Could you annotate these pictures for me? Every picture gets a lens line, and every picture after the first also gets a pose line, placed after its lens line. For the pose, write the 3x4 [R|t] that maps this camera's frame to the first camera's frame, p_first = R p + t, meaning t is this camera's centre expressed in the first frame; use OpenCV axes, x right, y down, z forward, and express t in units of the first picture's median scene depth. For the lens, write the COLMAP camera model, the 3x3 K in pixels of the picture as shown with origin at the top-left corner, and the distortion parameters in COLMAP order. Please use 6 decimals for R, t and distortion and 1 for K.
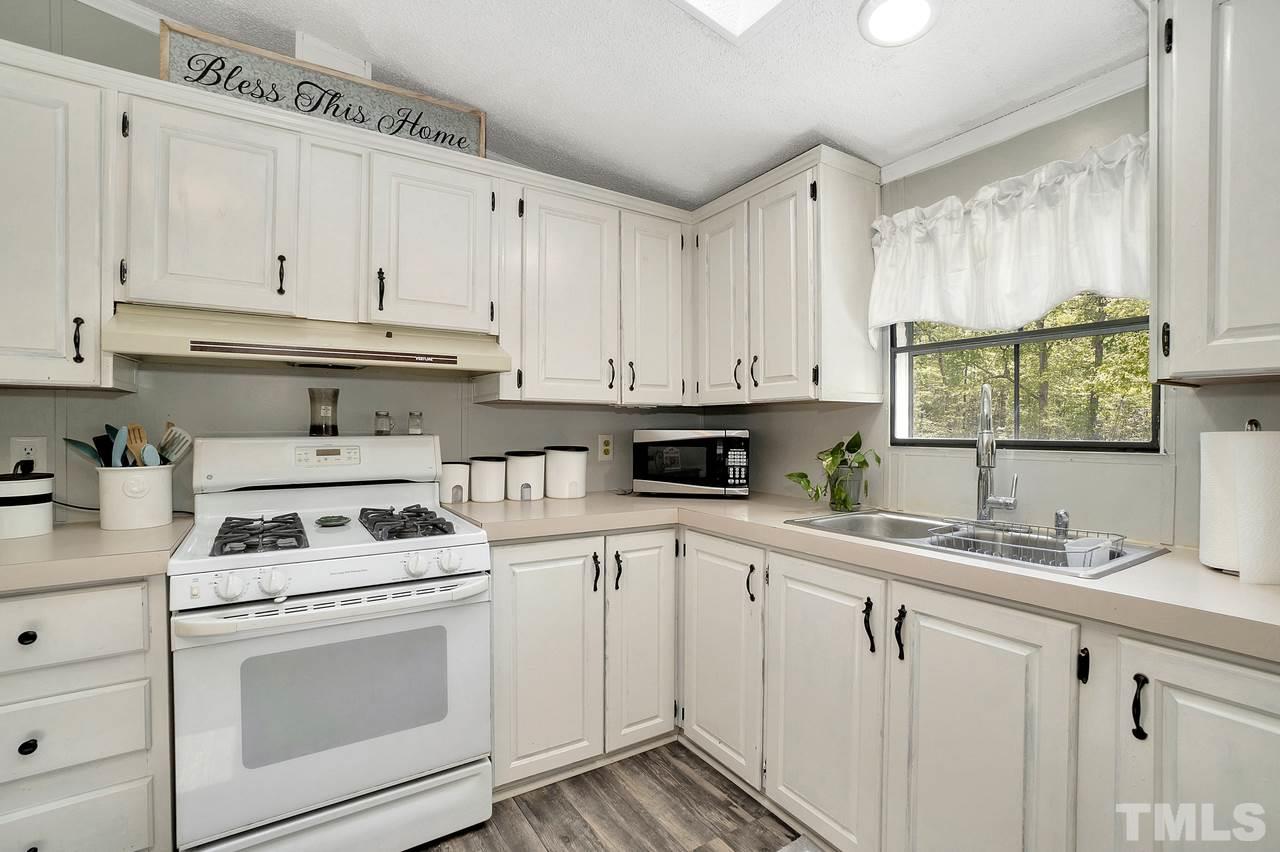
lens RADIAL K [[552.6, 0, 625.3], [0, 552.6, 432.1], [0, 0, 1]] dist [-0.042629, 0.007960]
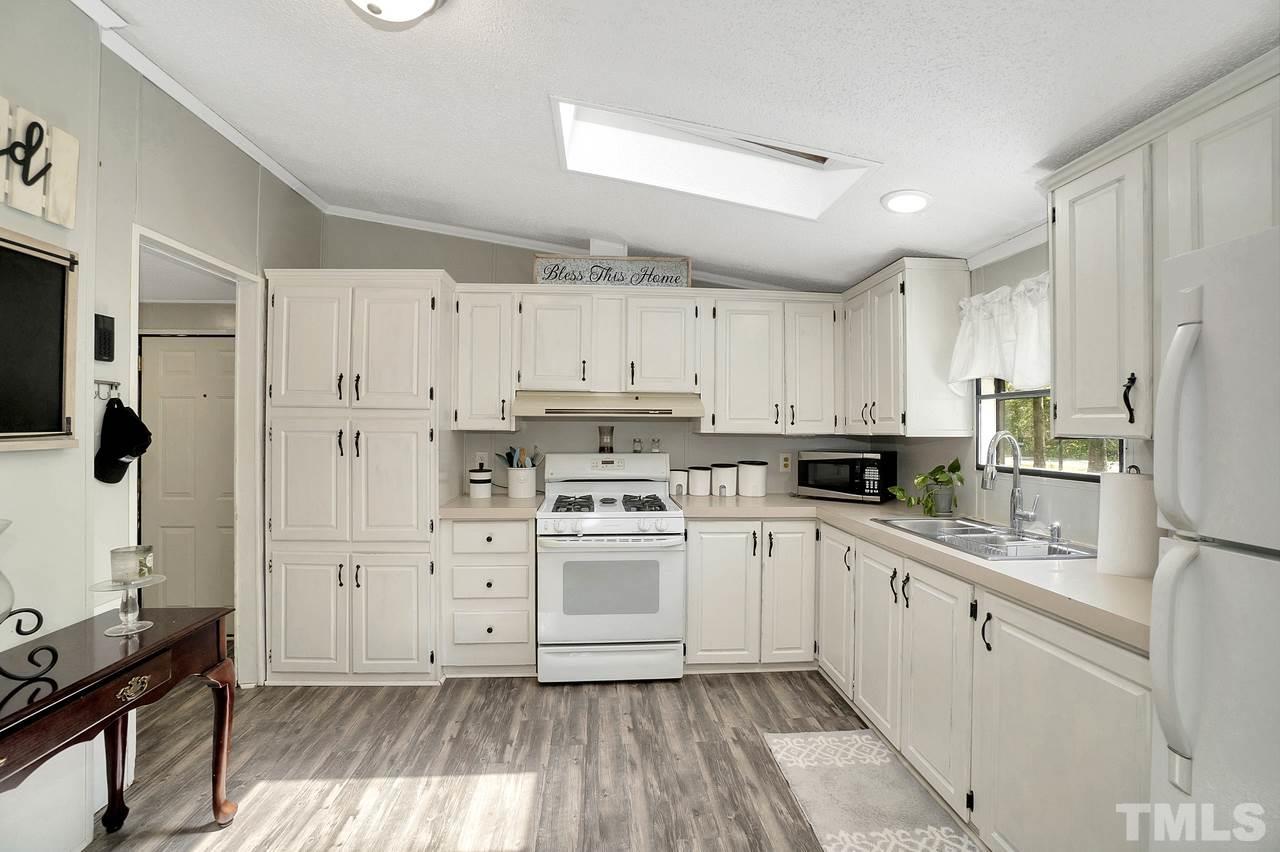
lens RADIAL K [[552.6, 0, 653.0], [0, 552.6, 423.7], [0, 0, 1]] dist [-0.042629, 0.007960]
pose [[0.892193, 0.000318, -0.451655, 0.411307], [-0.008272, 0.999844, -0.015636, -0.063687], [0.451579, 0.017686, 0.892056, -0.556920]]
